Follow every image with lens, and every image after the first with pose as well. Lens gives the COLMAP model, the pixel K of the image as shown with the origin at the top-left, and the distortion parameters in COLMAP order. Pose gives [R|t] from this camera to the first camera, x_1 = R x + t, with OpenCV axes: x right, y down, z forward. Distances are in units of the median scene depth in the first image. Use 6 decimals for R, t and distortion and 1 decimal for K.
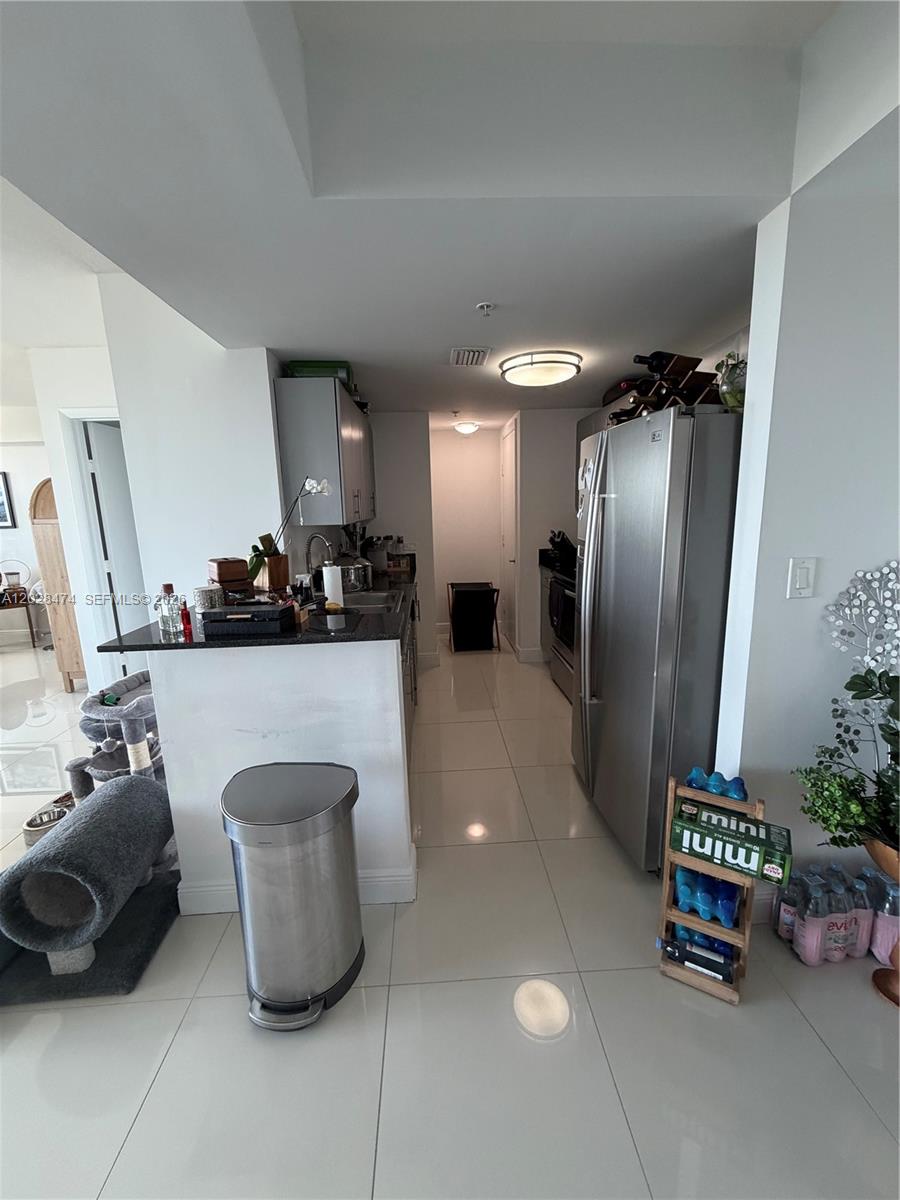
lens RADIAL K [[483.6, 0, 450.0], [0, 483.6, 600.0], [0, 0, 1]] dist [-0.000742, -0.000120]
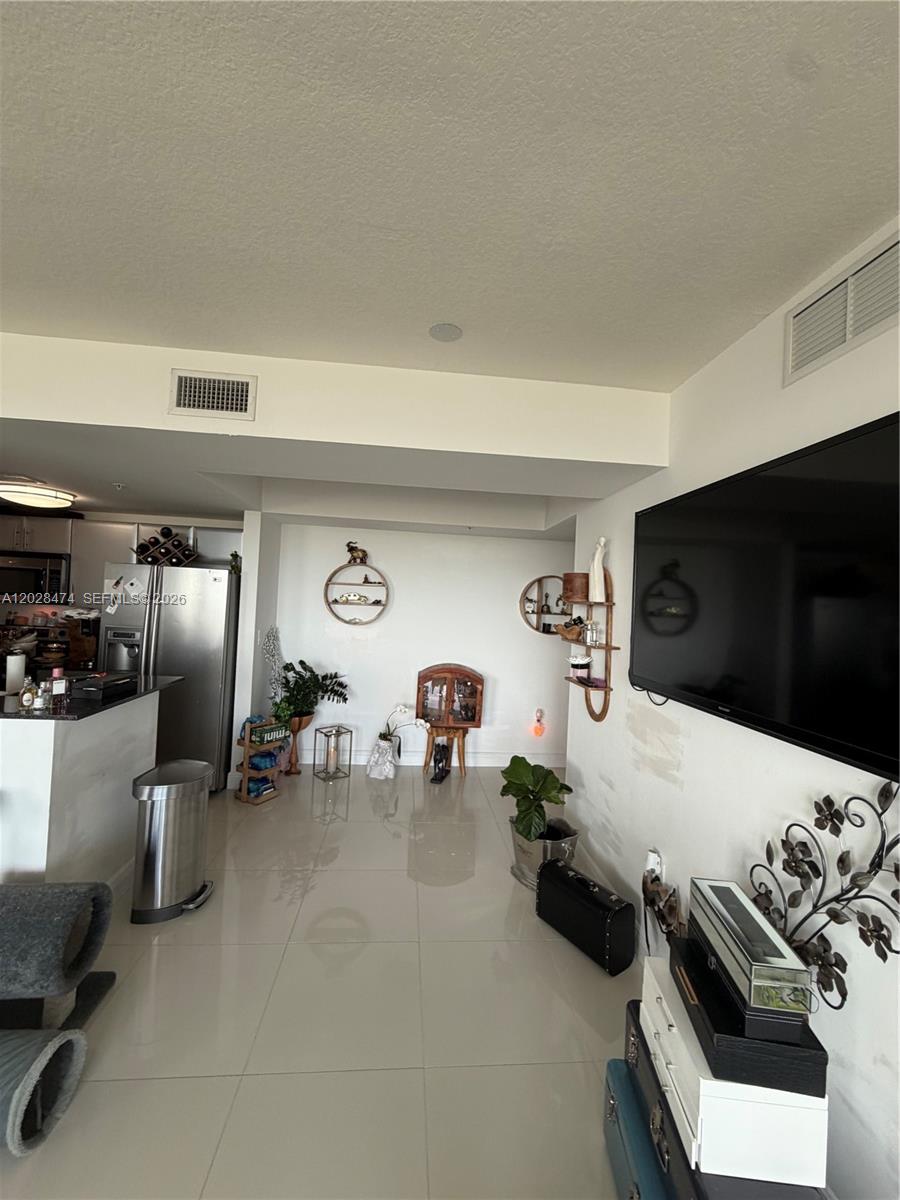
lens RADIAL K [[483.6, 0, 450.0], [0, 483.6, 600.0], [0, 0, 1]] dist [-0.000742, -0.000120]
pose [[-0.045489, 0.037686, 0.998254, -2.194874], [0.141748, 0.989421, -0.030894, -0.017975], [-0.988857, 0.140095, -0.050350, 0.043962]]
